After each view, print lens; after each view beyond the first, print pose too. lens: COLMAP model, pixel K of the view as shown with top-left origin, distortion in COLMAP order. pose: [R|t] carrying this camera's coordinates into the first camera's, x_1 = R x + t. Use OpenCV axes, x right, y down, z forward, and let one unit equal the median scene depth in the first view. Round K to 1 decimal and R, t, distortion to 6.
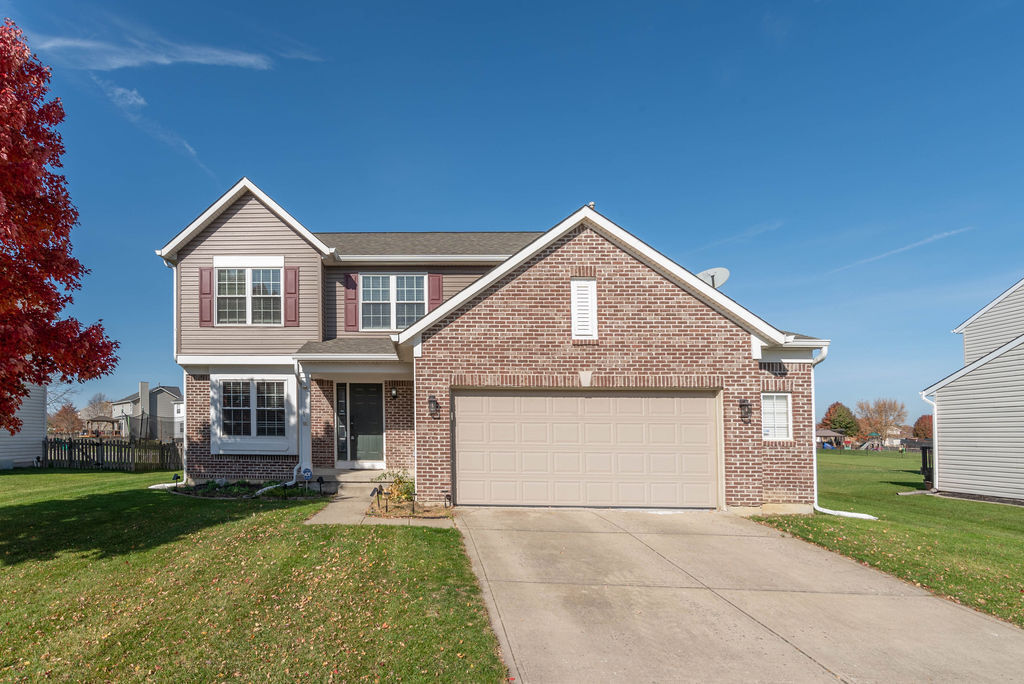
lens RADIAL K [[542.9, 0, 512.1], [0, 542.9, 418.6], [0, 0, 1]] dist [0.001532, 0.000198]
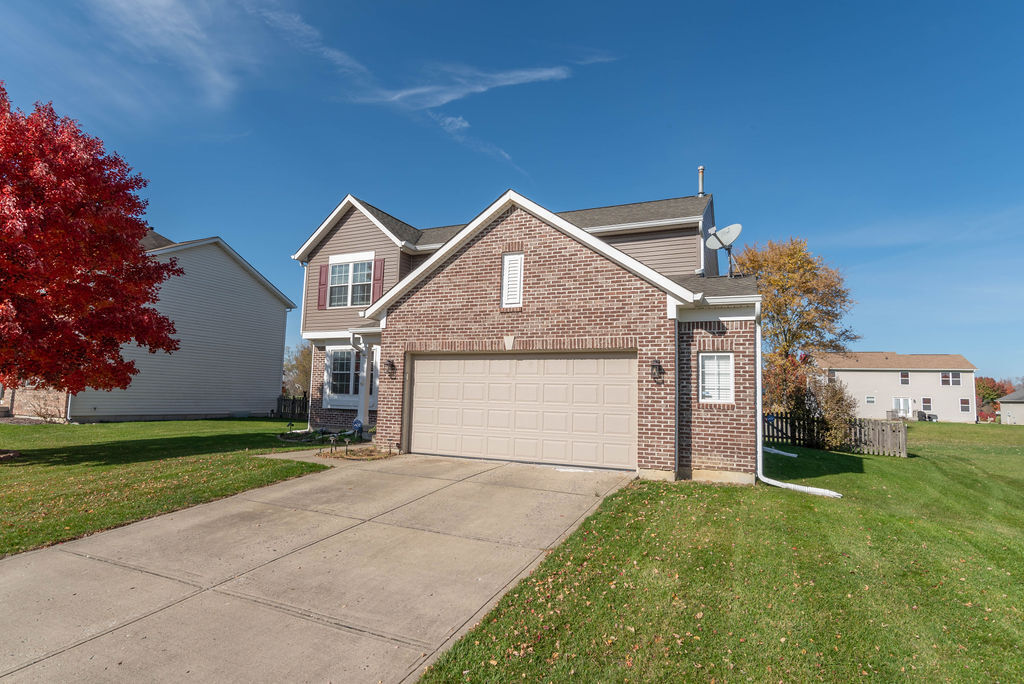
lens RADIAL K [[517.2, 0, 504.7], [0, 517.2, 344.8], [0, 0, 1]] dist [0.001949, 0.000753]
pose [[0.930562, -0.022847, -0.365421, 0.475574], [-0.004488, 0.997264, -0.073781, 0.007518], [0.366107, 0.070298, 0.927914, 0.022586]]
